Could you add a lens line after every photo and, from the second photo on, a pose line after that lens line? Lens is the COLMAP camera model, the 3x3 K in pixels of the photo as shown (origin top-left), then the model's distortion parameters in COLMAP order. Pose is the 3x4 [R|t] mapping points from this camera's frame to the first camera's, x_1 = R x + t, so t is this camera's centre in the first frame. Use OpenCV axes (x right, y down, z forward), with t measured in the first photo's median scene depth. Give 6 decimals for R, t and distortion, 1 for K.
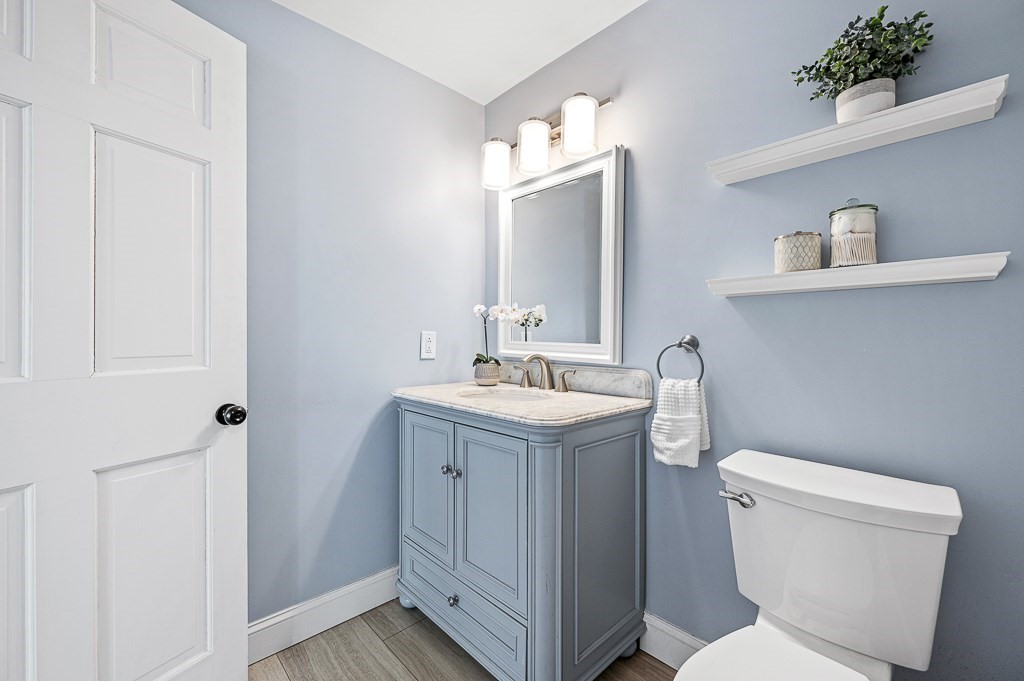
lens RADIAL K [[421.4, 0, 518.8], [0, 421.4, 334.9], [0, 0, 1]] dist [-0.000512, -0.000107]
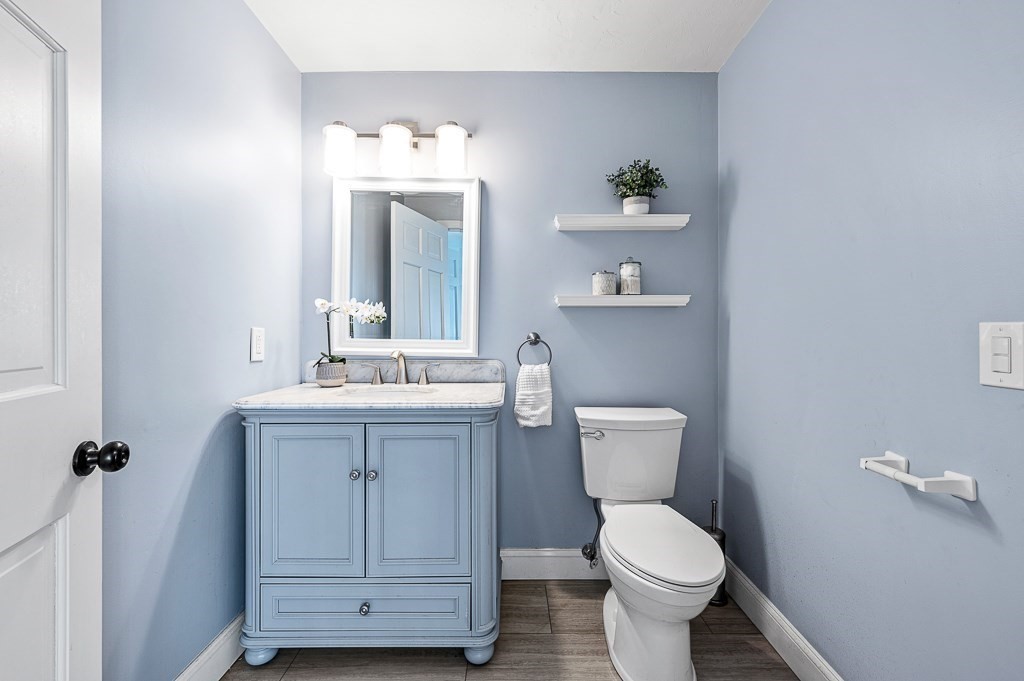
lens RADIAL K [[421.4, 0, 518.8], [0, 421.4, 334.9], [0, 0, 1]] dist [-0.000512, -0.000107]
pose [[0.680950, -0.003012, 0.732324, -0.623112], [-0.003256, 0.999969, 0.007140, -0.002280], [-0.732323, -0.007246, 0.680919, 0.090449]]
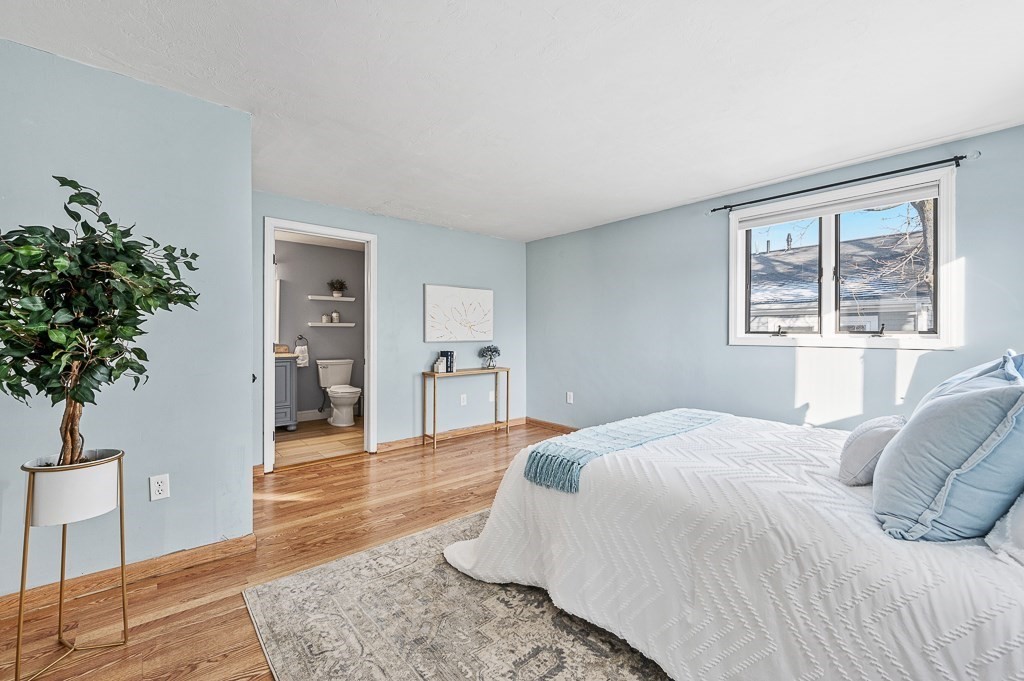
lens RADIAL K [[421.4, 0, 518.8], [0, 421.4, 334.9], [0, 0, 1]] dist [-0.000512, -0.000107]
pose [[0.022095, -0.003185, 0.999751, -3.402537], [-0.007825, 0.999964, 0.003359, -0.031336], [-0.999725, -0.007897, 0.022069, -1.104687]]
